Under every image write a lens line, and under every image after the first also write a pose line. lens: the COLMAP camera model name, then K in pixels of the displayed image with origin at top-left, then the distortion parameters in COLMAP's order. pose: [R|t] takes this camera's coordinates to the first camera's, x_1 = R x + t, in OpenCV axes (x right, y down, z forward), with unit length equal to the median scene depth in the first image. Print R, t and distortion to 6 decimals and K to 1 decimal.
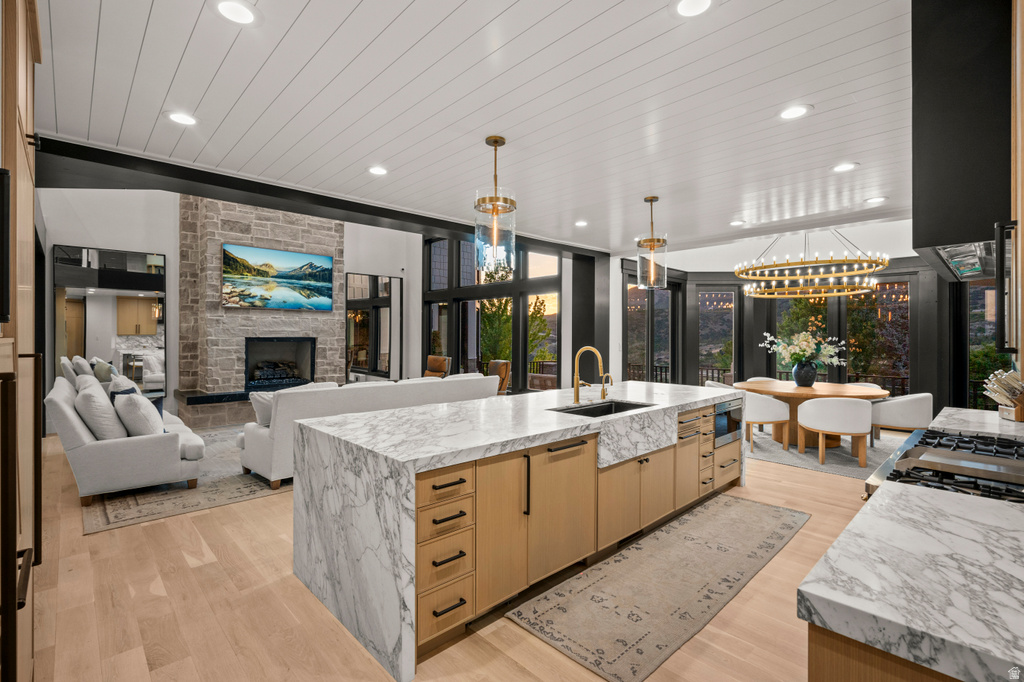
lens RADIAL K [[469.9, 0, 511.5], [0, 469.9, 337.1], [0, 0, 1]] dist [-0.003880, 0.000031]
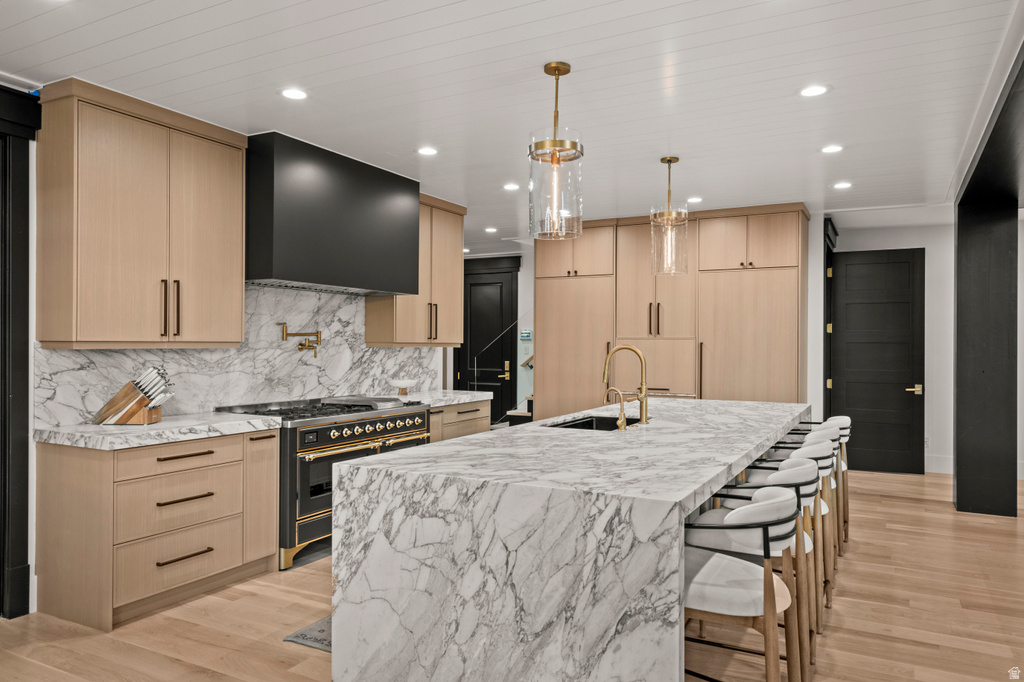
lens RADIAL K [[706.6, 0, 512.0], [0, 706.6, 341.0], [0, 0, 1]] dist [0.012105, -0.005380]
pose [[-0.951646, -0.008154, -0.307090, 0.305565], [-0.007580, 0.999967, -0.003062, 0.008026], [0.307104, -0.000586, -0.951676, 0.906253]]
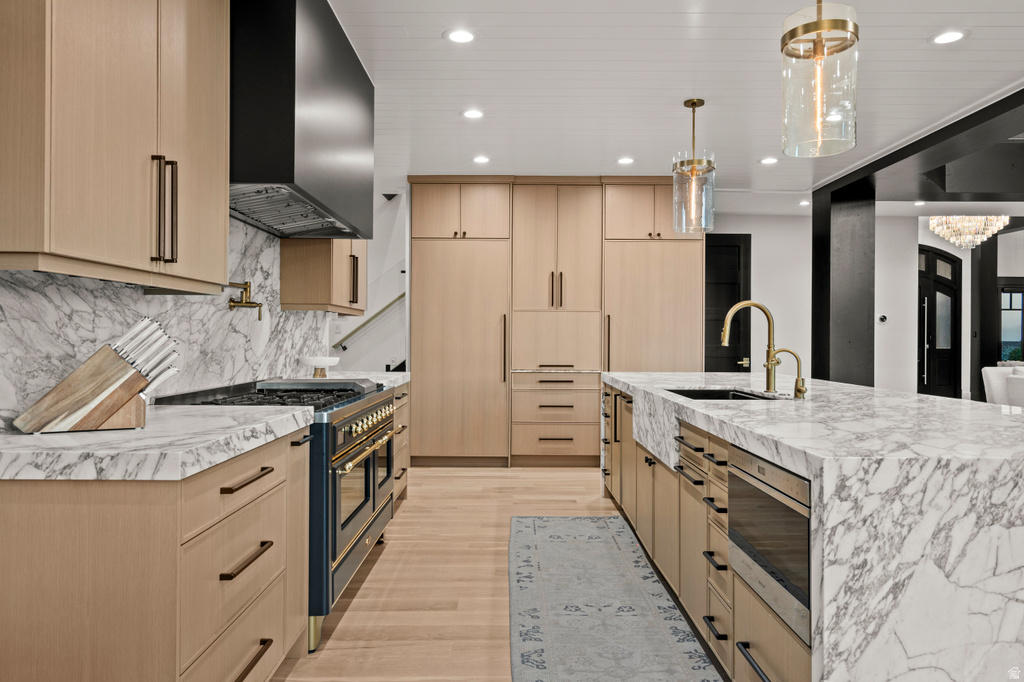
lens RADIAL K [[702.4, 0, 512.9], [0, 702.4, 338.4], [0, 0, 1]] dist [0.007051, 0.001449]
pose [[-0.688759, -0.004612, -0.724975, 0.482074], [-0.007392, 0.999972, 0.000661, 0.032324], [0.724952, 0.005815, -0.688775, 0.639972]]
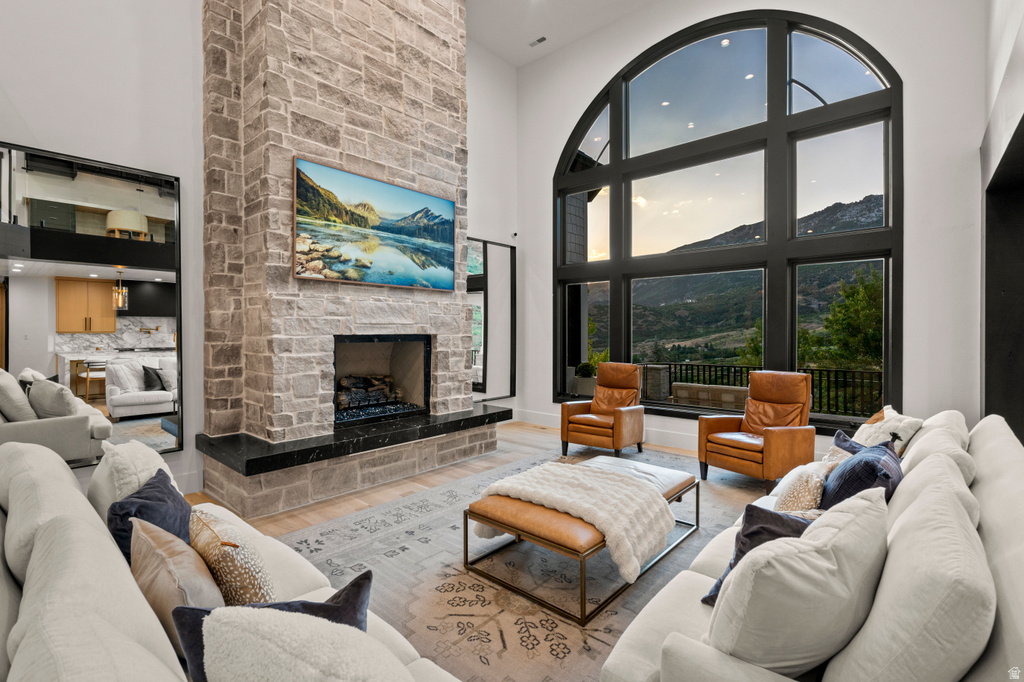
lens RADIAL K [[467.3, 0, 508.9], [0, 467.3, 335.0], [0, 0, 1]] dist [-0.001843, 0.000303]
pose [[0.996222, -0.004506, 0.086724, -0.410190], [0.004153, 0.999982, 0.004252, -0.001175], [-0.086742, -0.003876, 0.996223, 0.441076]]
